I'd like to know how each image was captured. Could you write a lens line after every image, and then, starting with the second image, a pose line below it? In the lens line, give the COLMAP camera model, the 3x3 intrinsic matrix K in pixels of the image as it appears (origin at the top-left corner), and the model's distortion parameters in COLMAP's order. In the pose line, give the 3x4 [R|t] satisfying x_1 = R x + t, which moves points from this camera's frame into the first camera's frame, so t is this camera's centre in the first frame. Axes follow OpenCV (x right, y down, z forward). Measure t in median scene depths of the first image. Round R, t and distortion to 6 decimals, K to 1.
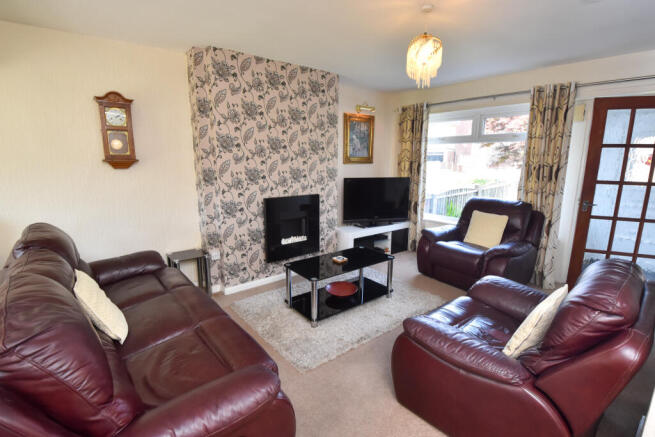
lens RADIAL K [[313.3, 0, 309.2], [0, 313.3, 210.3], [0, 0, 1]] dist [-0.002844, -0.000132]
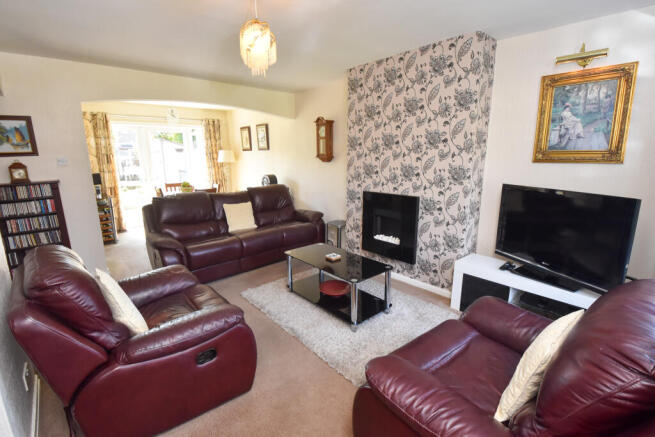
lens RADIAL K [[313.3, 0, 309.5], [0, 313.3, 218.8], [0, 0, 1]] dist [-0.002844, -0.000132]
pose [[0.025386, 0.190663, -0.981327, 0.888392], [-0.160046, 0.969757, 0.184275, -0.106846], [0.986783, 0.152380, 0.055133, 0.701254]]
